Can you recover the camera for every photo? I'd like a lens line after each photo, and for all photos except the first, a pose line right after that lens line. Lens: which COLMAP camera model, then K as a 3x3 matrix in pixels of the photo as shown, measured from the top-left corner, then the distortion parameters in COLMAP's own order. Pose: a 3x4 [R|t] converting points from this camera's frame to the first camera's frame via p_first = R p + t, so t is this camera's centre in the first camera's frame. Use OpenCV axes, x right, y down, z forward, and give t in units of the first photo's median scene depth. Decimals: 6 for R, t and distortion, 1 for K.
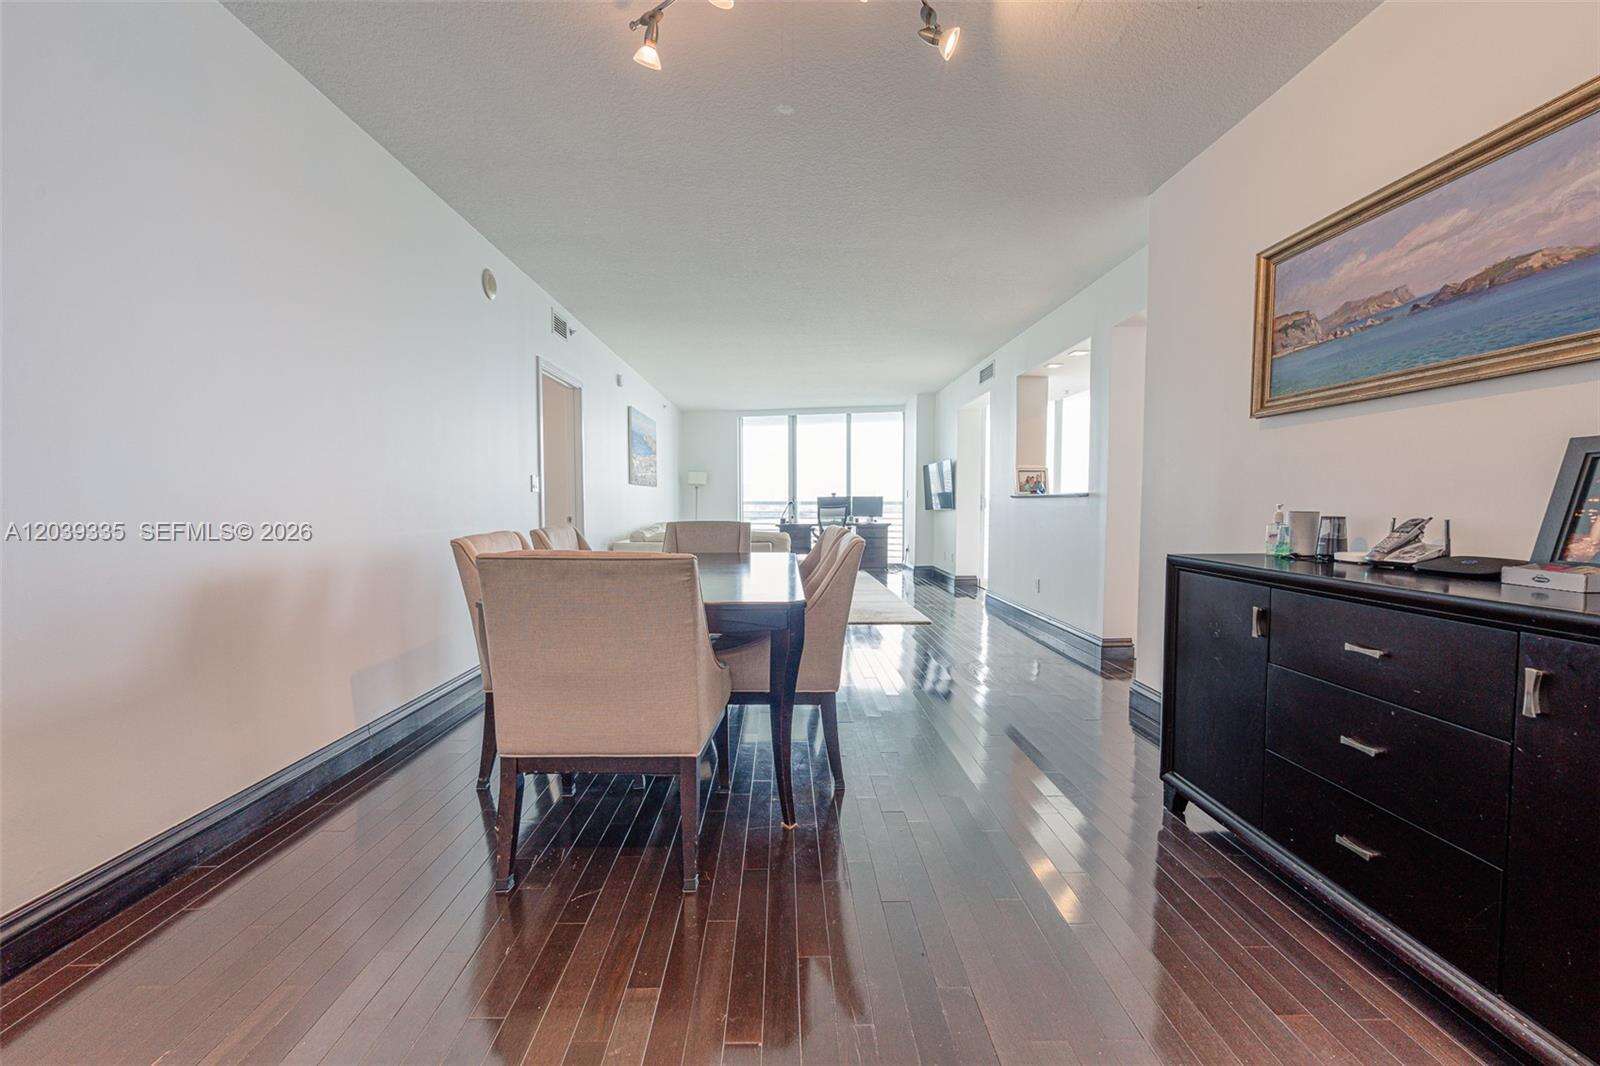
lens RADIAL K [[641.2, 0, 801.3], [0, 641.2, 534.5], [0, 0, 1]] dist [-0.001787, -0.000423]
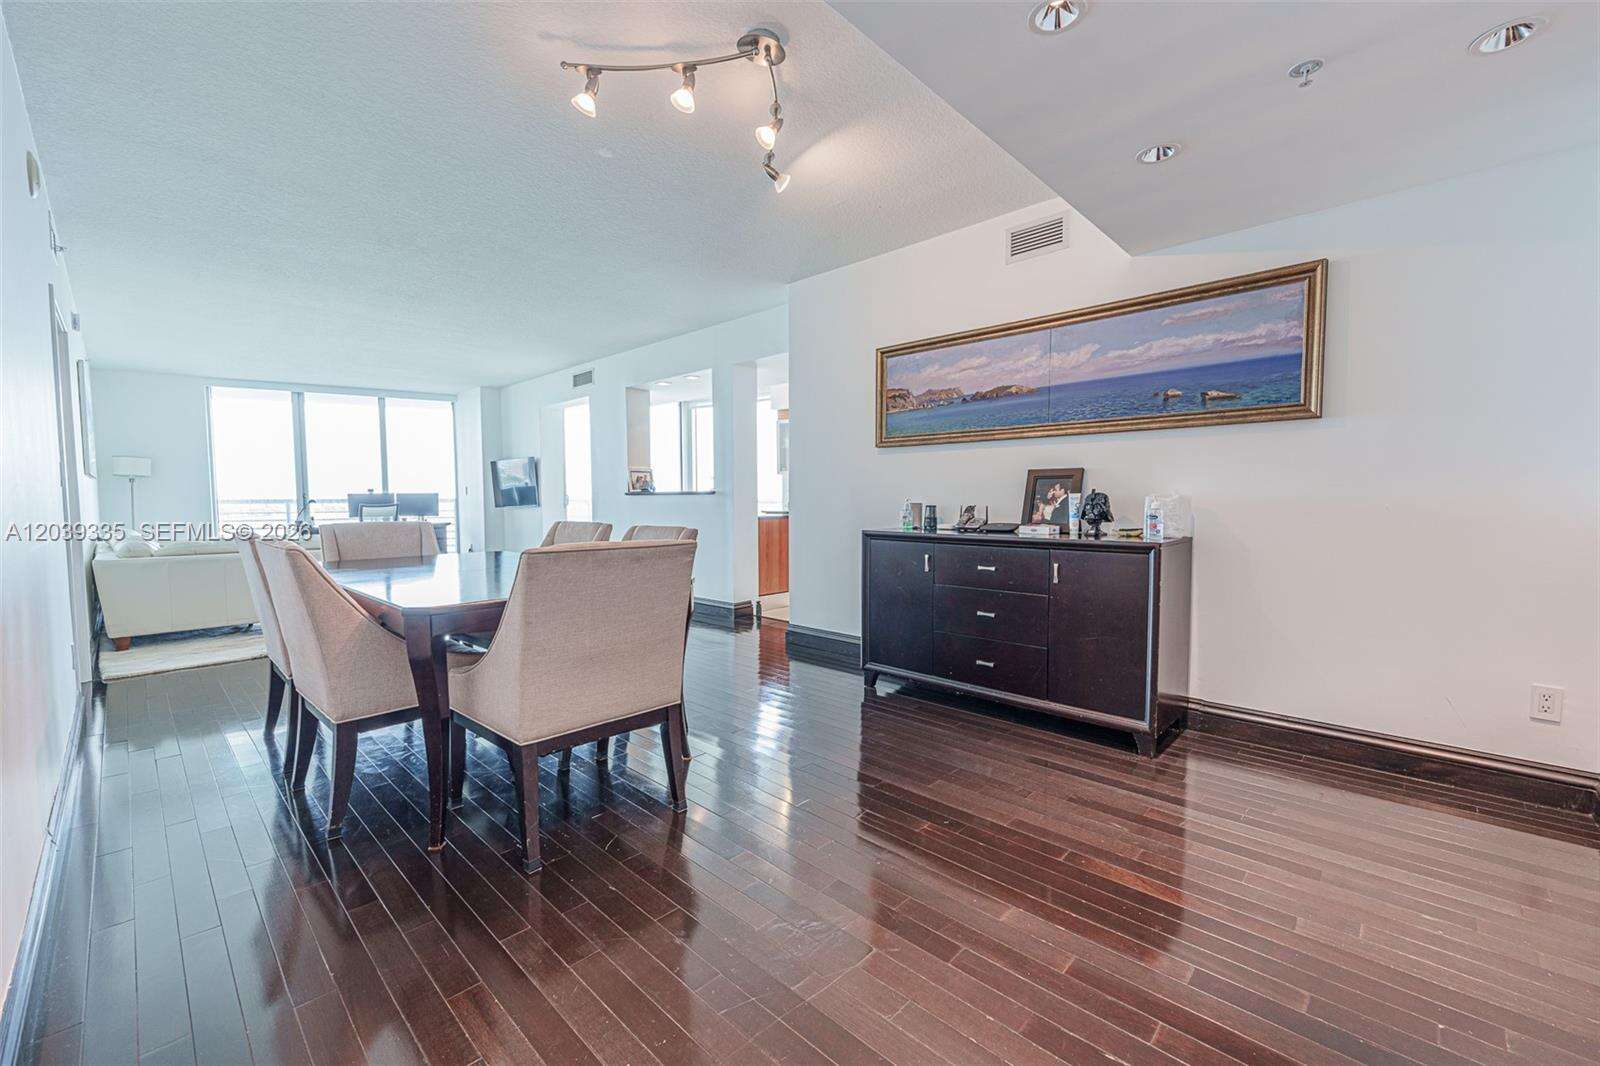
lens RADIAL K [[641.2, 0, 797.5], [0, 641.2, 534.3], [0, 0, 1]] dist [-0.001787, -0.000423]
pose [[0.710938, -0.042440, 0.701973, -0.677398], [0.039113, 0.999019, 0.020786, 0.001271], [-0.702166, 0.012679, 0.711900, -0.040898]]
